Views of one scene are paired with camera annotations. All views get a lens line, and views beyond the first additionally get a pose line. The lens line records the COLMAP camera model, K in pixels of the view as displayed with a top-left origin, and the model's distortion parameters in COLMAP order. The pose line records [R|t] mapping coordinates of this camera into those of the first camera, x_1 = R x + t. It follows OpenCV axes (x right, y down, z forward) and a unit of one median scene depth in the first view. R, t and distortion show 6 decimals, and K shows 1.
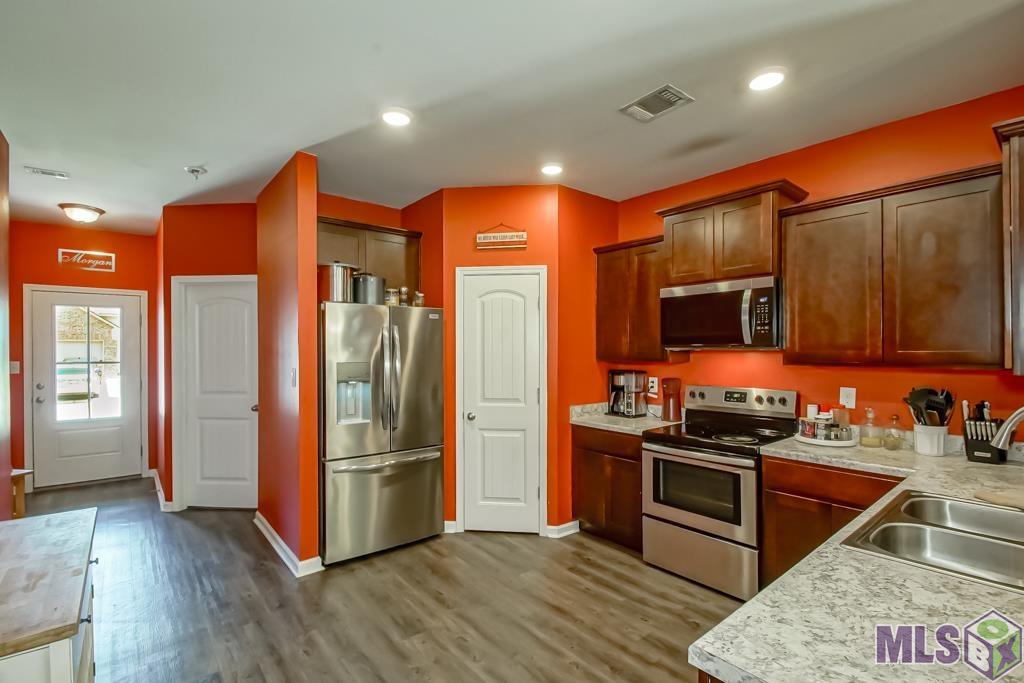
lens RADIAL K [[473.8, 0, 508.2], [0, 473.8, 356.4], [0, 0, 1]] dist [-0.001351, -0.000724]
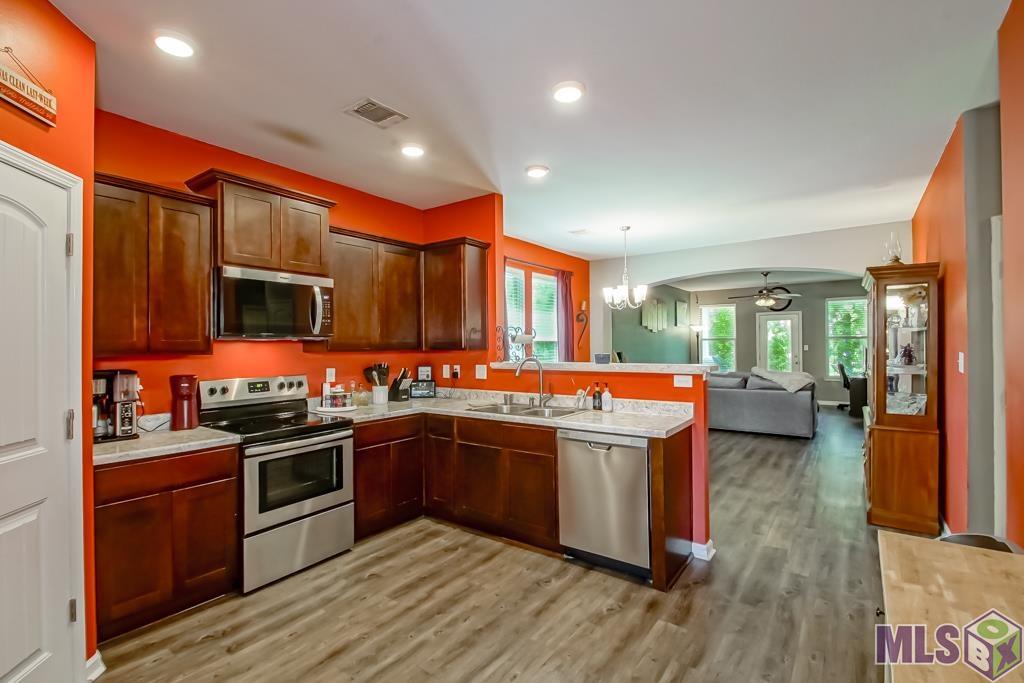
lens RADIAL K [[473.8, 0, 509.9], [0, 473.8, 347.6], [0, 0, 1]] dist [-0.001351, -0.000724]
pose [[-0.262003, -0.002594, 0.965064, -0.655225], [0.021648, 0.999729, 0.008564, 0.005807], [-0.964824, 0.023135, -0.261876, 0.787018]]
